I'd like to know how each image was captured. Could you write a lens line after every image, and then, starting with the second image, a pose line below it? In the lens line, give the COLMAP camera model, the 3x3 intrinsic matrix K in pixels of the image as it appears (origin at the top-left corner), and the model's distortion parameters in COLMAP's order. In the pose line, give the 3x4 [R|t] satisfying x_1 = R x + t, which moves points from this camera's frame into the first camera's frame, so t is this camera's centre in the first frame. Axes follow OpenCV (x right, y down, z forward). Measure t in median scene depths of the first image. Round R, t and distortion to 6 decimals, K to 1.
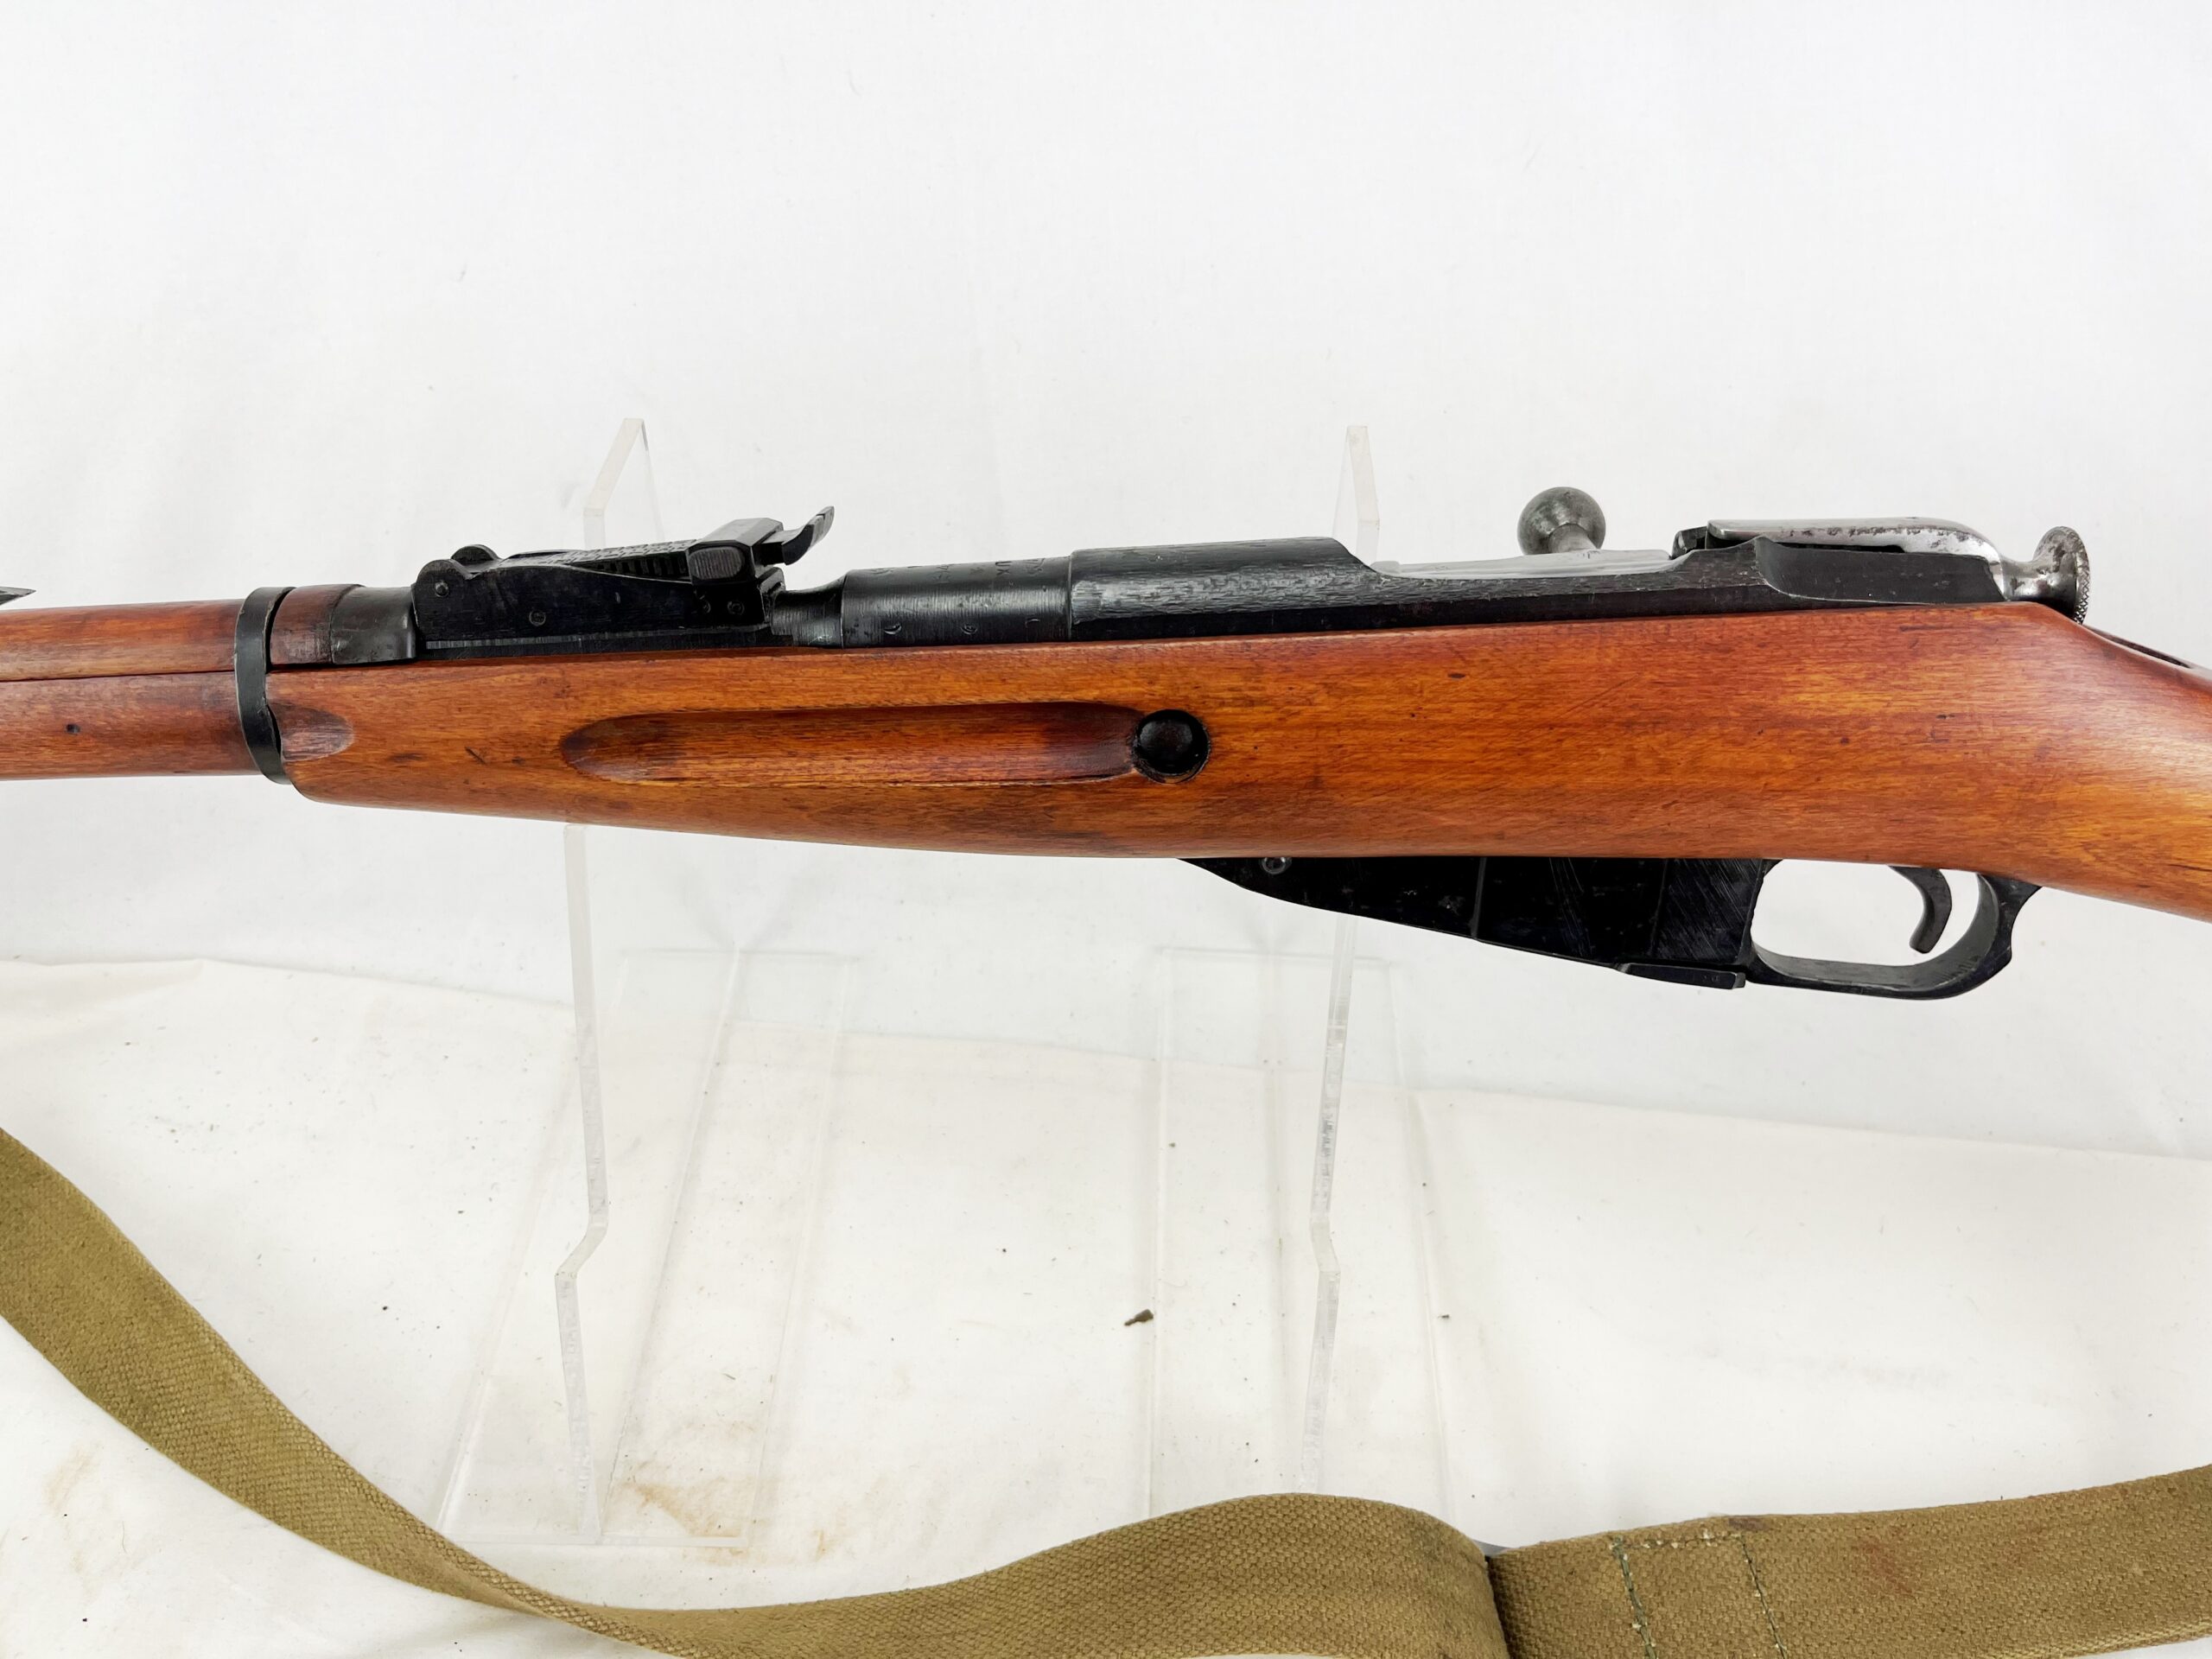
lens RADIAL K [[1657.6, 0, 1102.9], [0, 1657.6, 823.9], [0, 0, 1]] dist [0.033132, -0.054228]
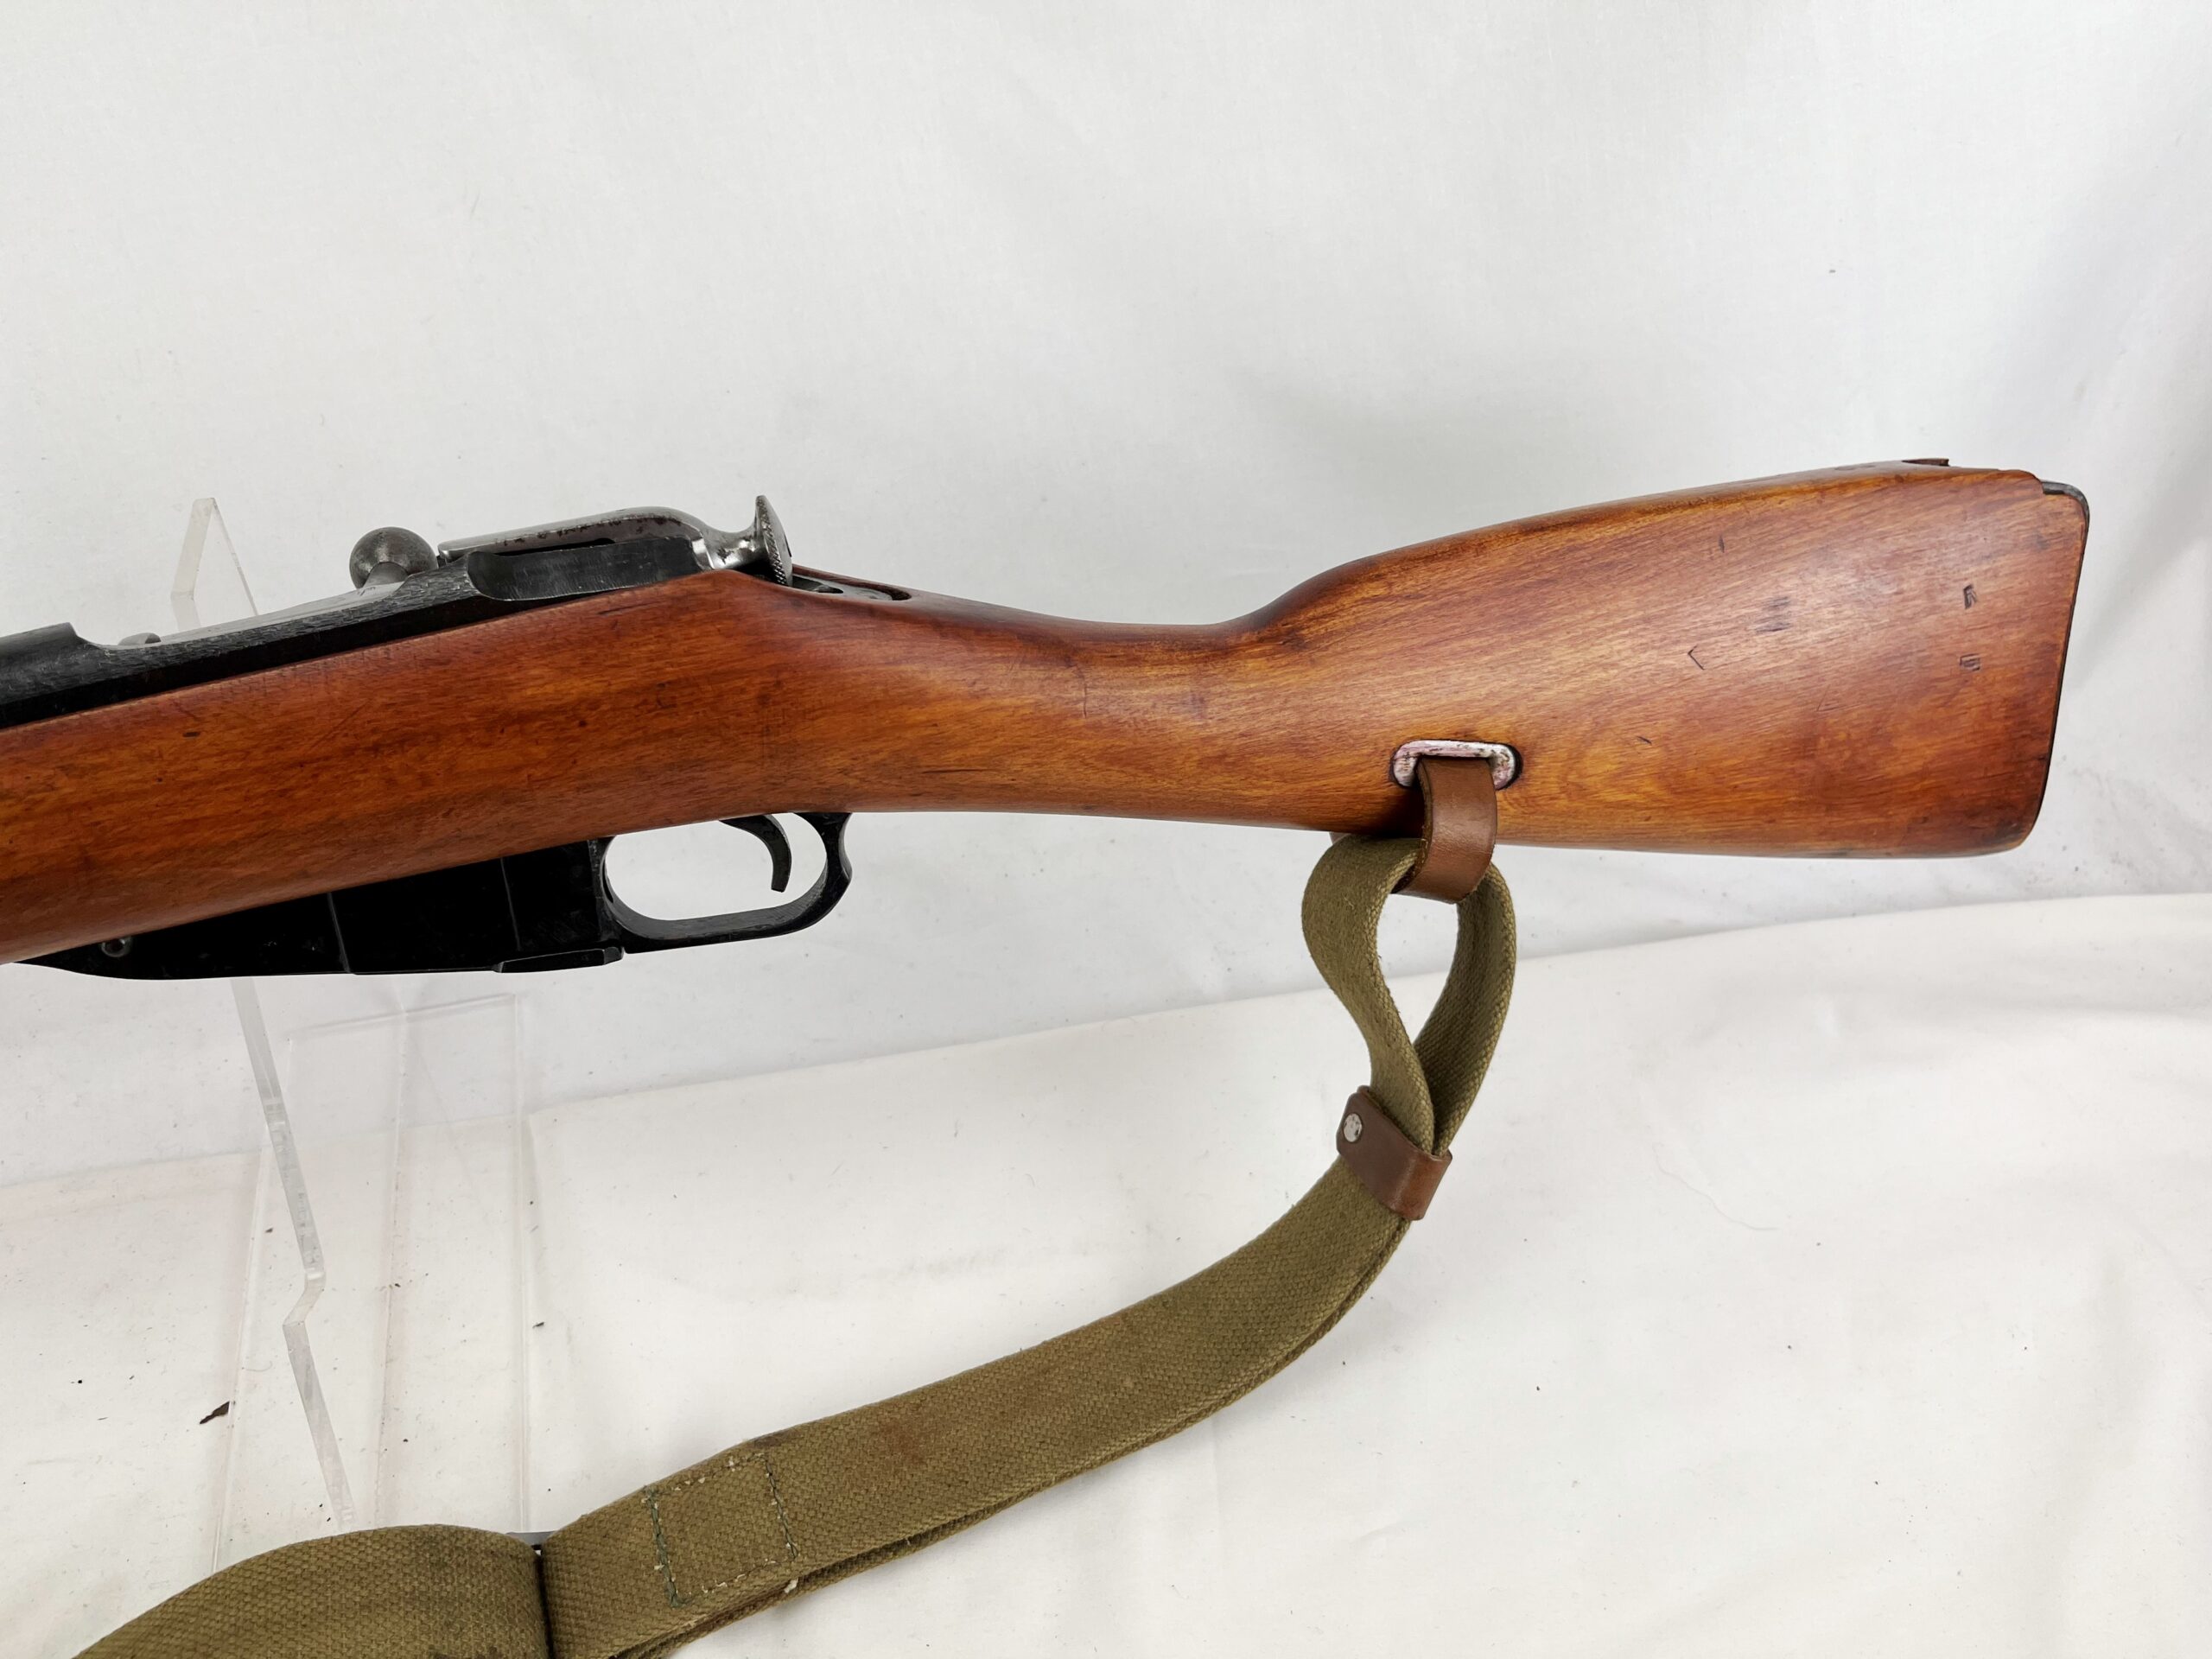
lens RADIAL K [[1657.6, 0, 1095.2], [0, 1657.6, 826.1], [0, 0, 1]] dist [0.033132, -0.054228]
pose [[0.952795, -0.210998, 0.218315, 0.436444], [0.213097, 0.976928, 0.014162, 0.060884], [-0.216266, 0.033028, 0.975776, -0.109769]]
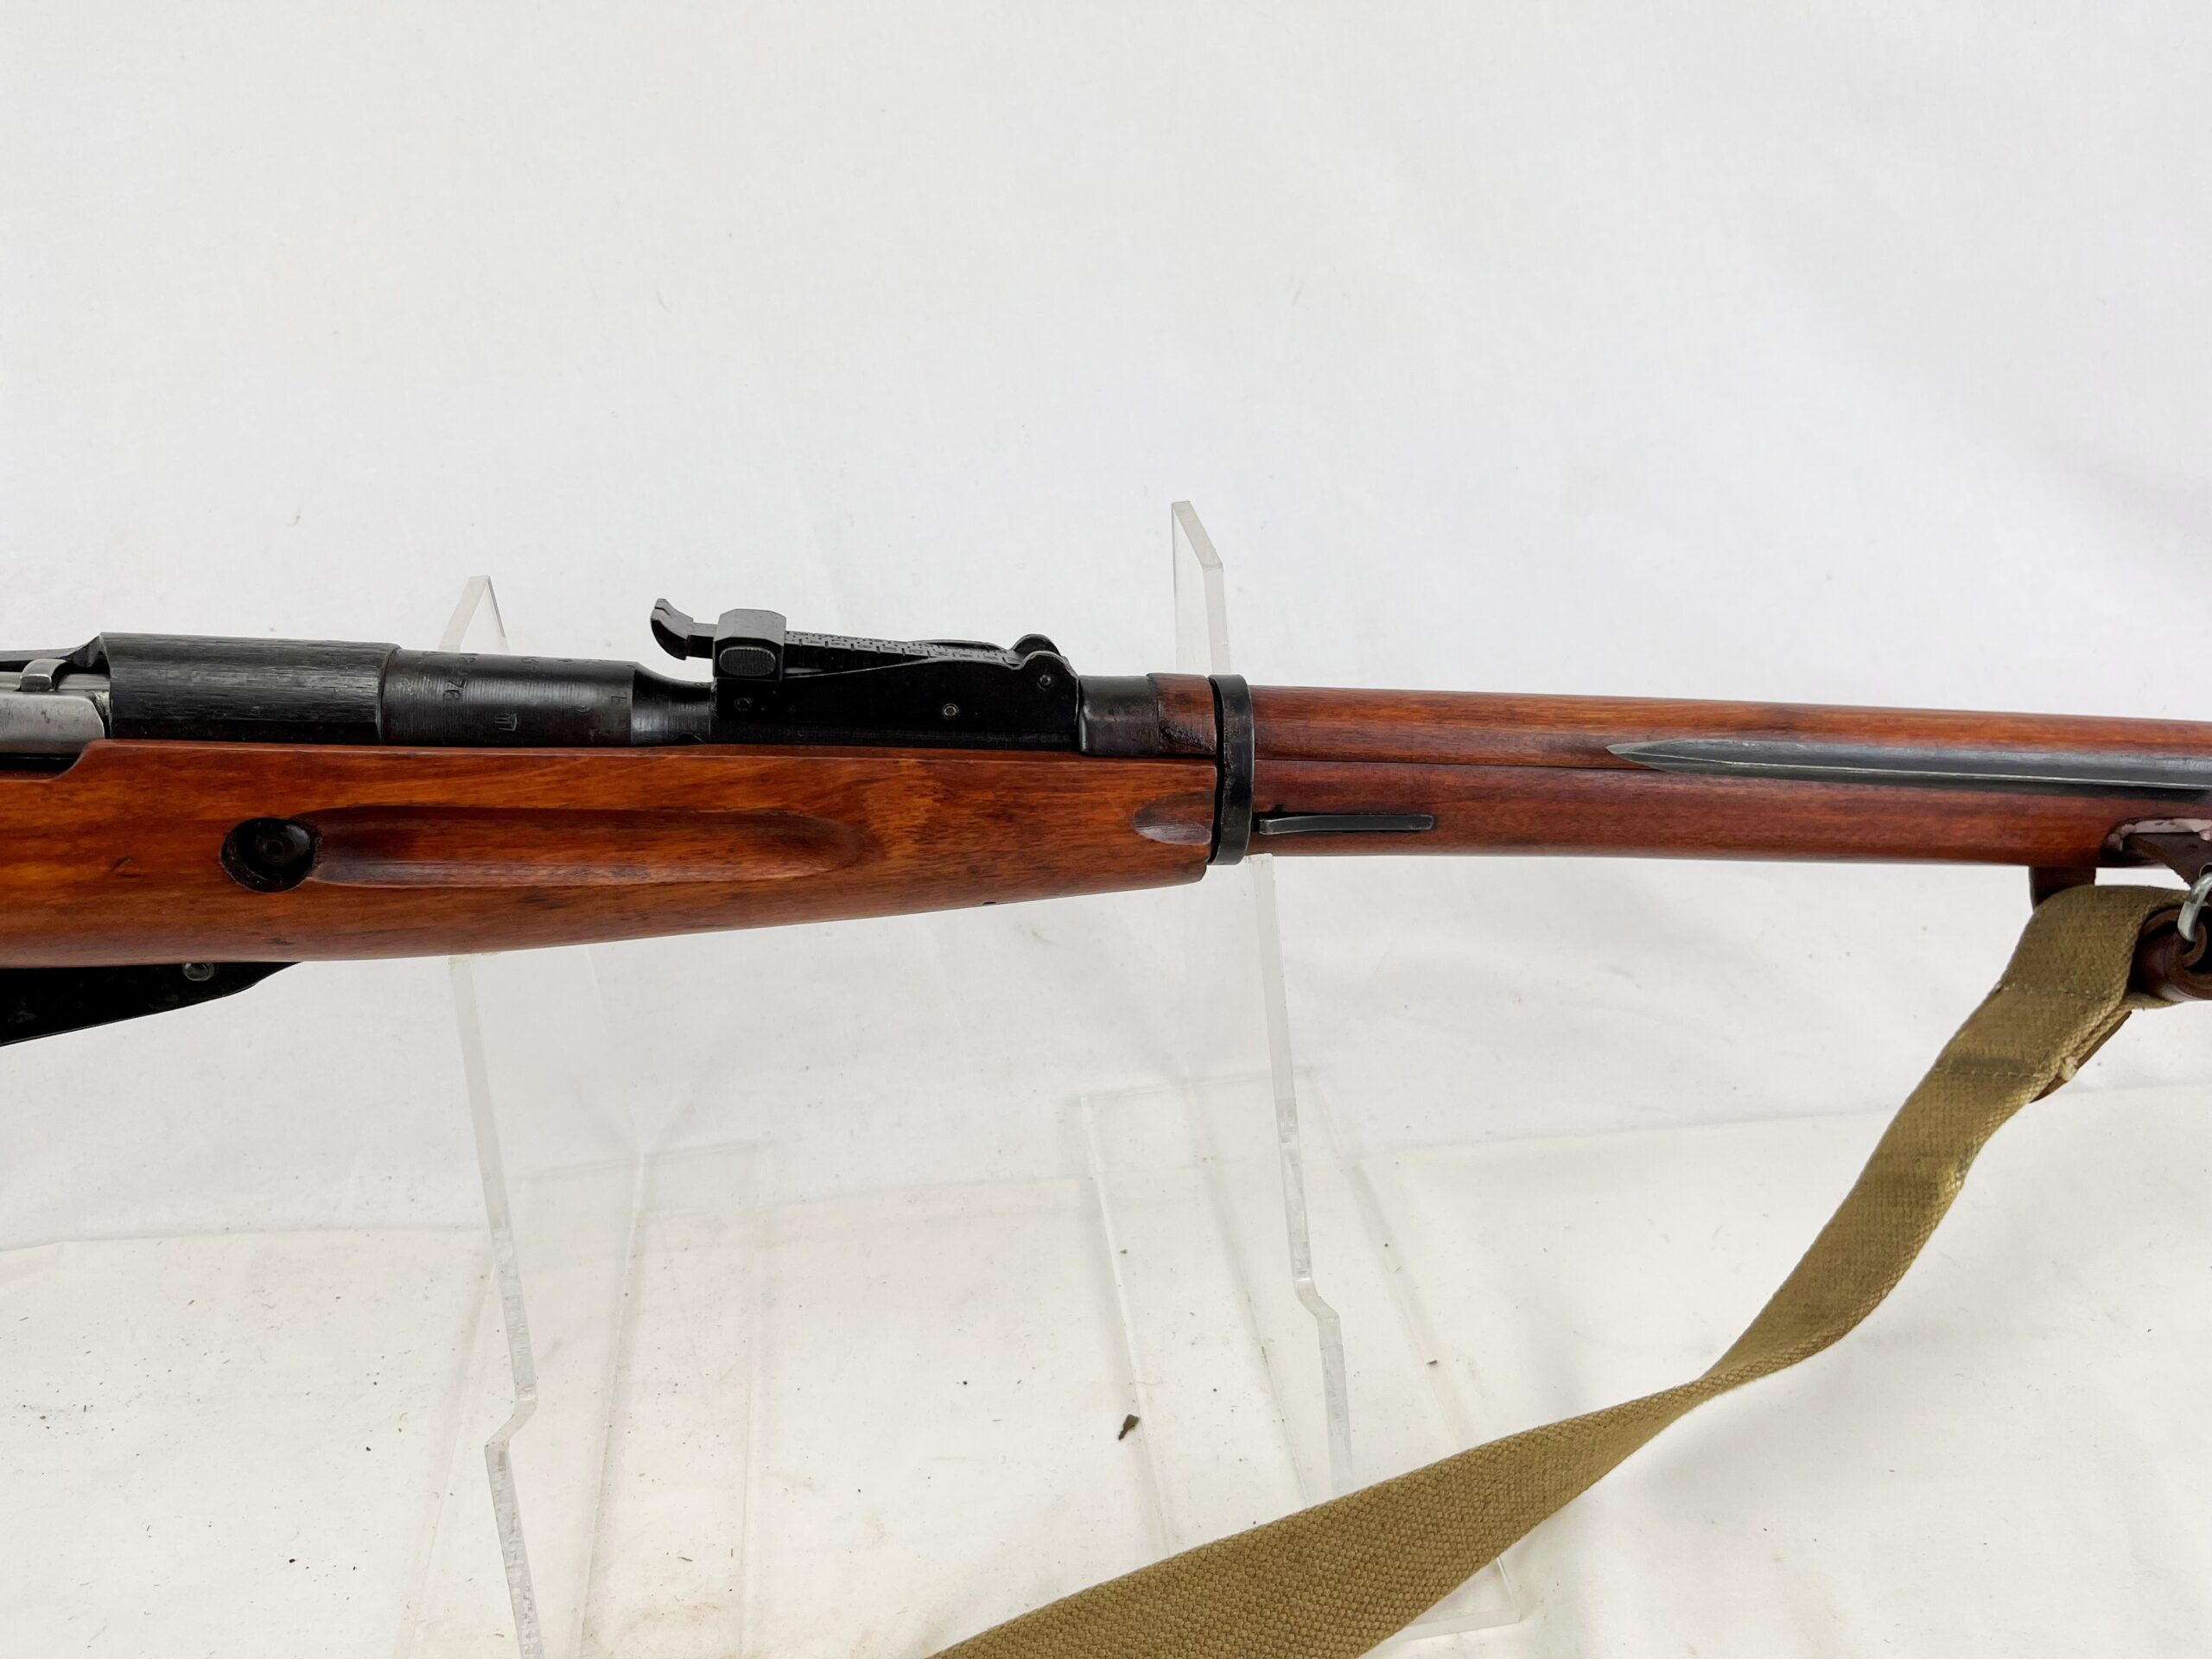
lens RADIAL K [[1657.6, 0, 1102.0], [0, 1657.6, 832.8], [0, 0, 1]] dist [0.033132, -0.054228]
pose [[0.984981, -0.148963, 0.087310, -0.022790], [0.163041, 0.968870, -0.186305, 0.171042], [-0.056840, 0.197742, 0.978605, 0.017199]]
